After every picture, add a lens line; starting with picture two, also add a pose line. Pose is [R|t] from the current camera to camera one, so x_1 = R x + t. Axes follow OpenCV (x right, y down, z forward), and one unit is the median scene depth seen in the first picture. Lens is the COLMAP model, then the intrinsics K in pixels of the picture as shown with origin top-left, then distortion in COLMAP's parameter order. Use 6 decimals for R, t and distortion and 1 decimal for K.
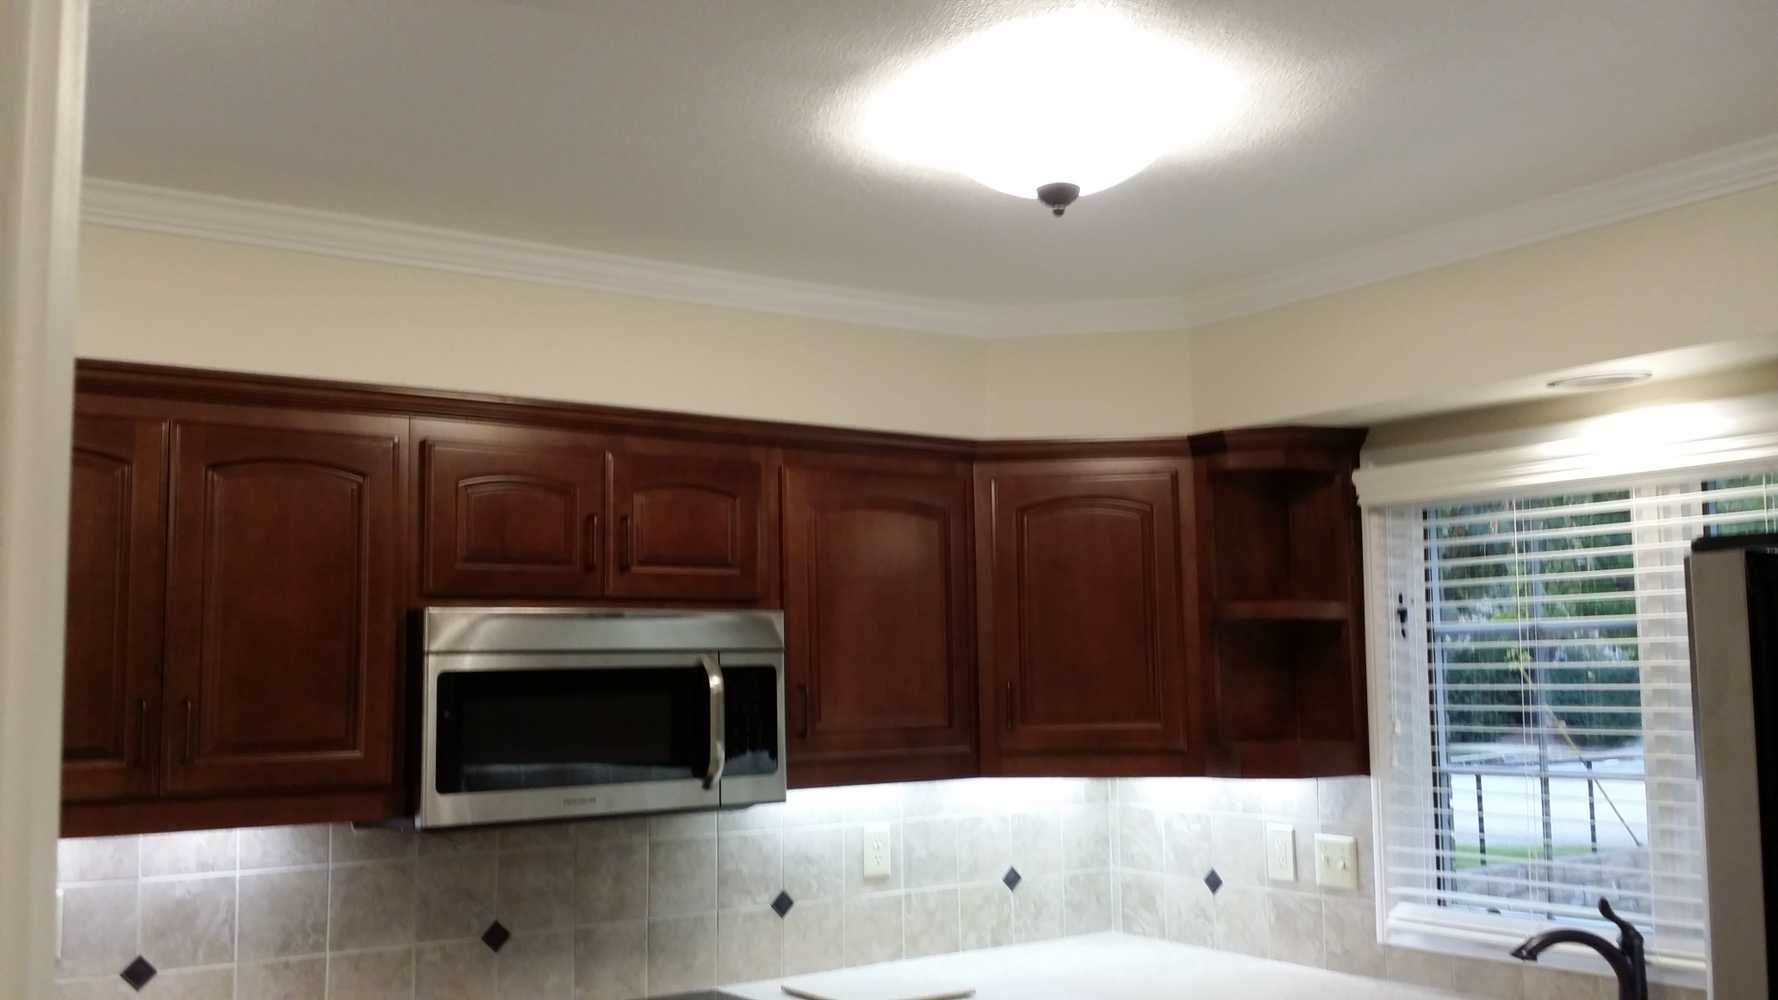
lens RADIAL K [[1639.5, 0, 932.6], [0, 1639.5, 517.0], [0, 0, 1]] dist [0.155284, -0.358103]
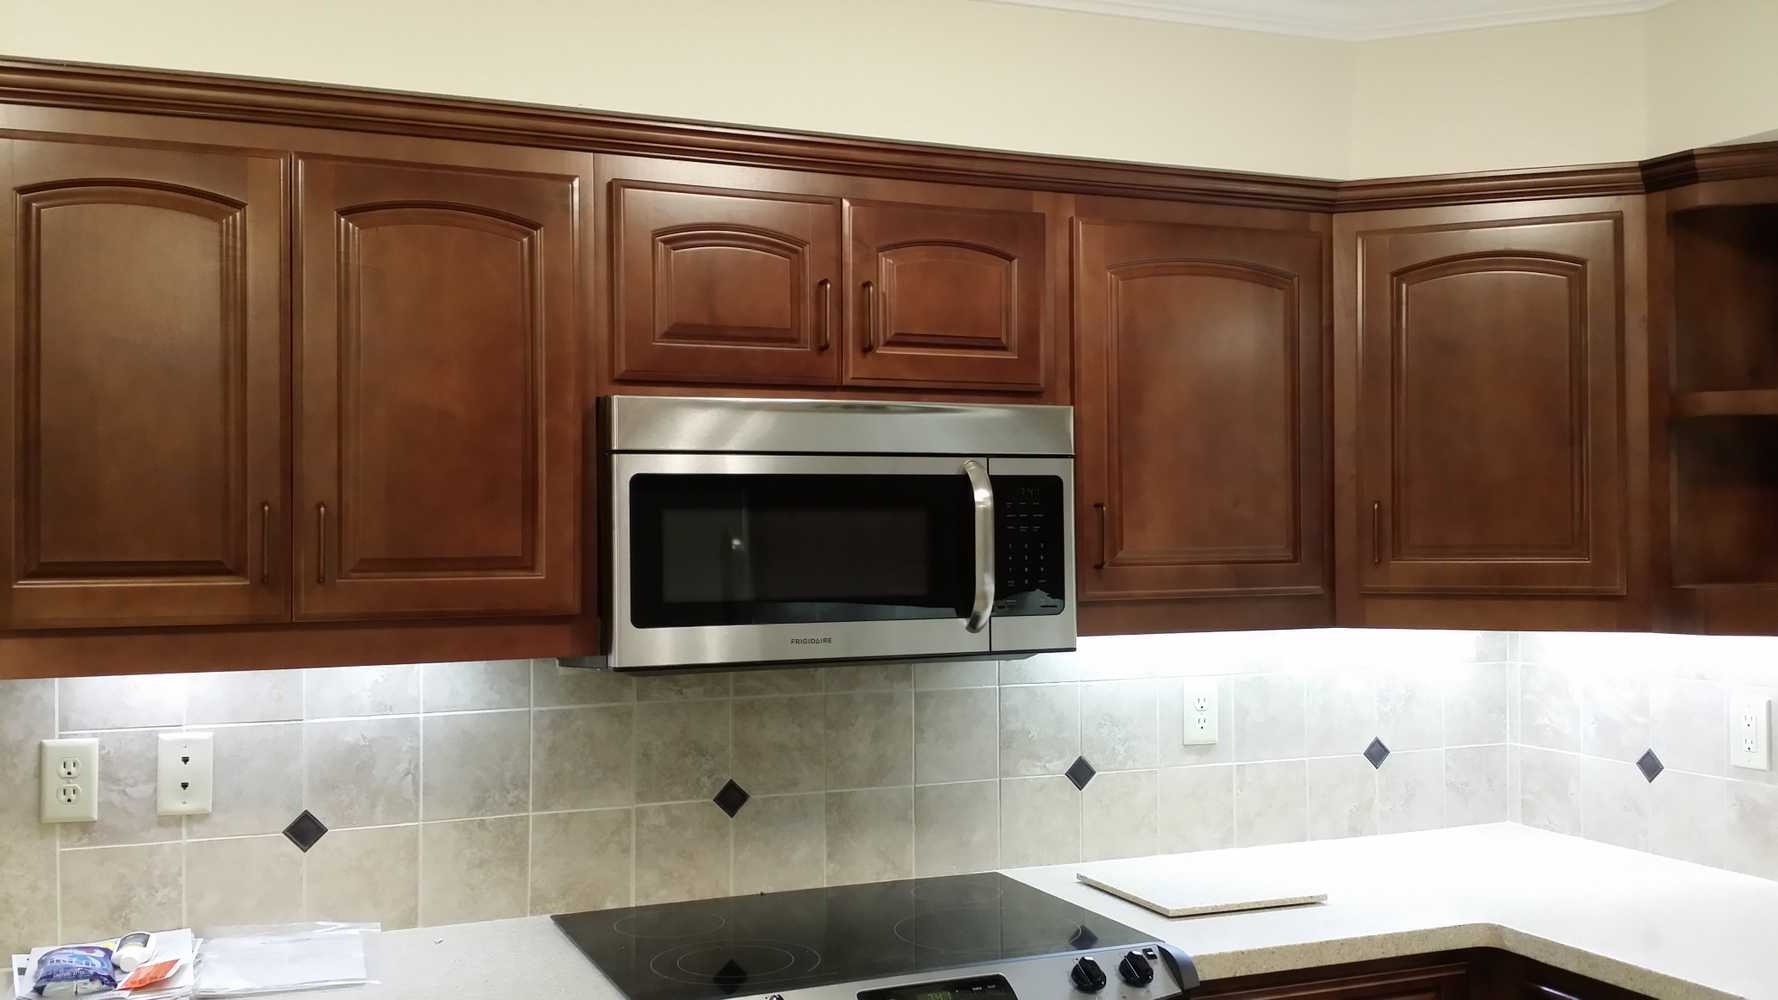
lens RADIAL K [[1667.8, 0, 925.2], [0, 1667.8, 516.3], [0, 0, 1]] dist [0.144089, -0.396599]
pose [[0.977558, 0.008431, -0.210497, 0.006720], [0.011539, 0.995556, 0.093465, 0.033812], [0.210349, -0.093797, 0.973116, 0.213014]]
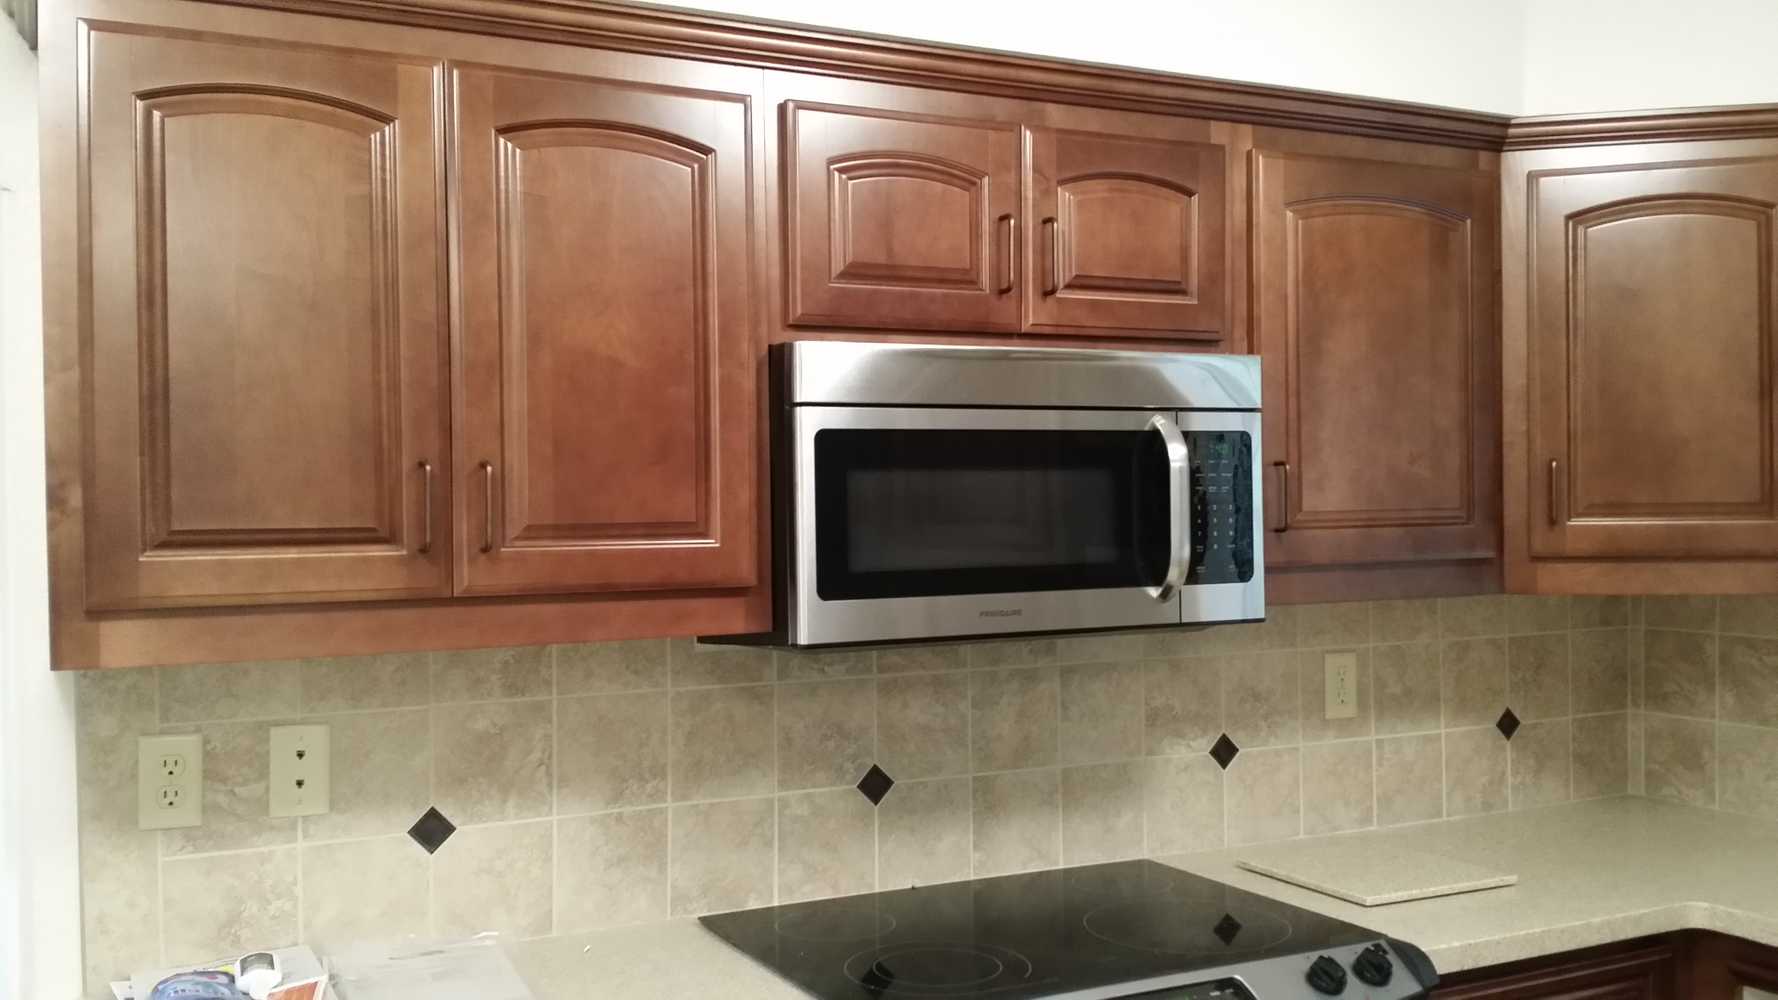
lens RADIAL K [[1667.8, 0, 925.2], [0, 1667.8, 516.3], [0, 0, 1]] dist [0.144089, -0.396599]
pose [[0.989169, 0.005954, -0.146662, -0.124370], [0.010543, 0.993714, 0.111450, 0.043030], [0.146404, -0.111789, 0.982888, 0.254612]]
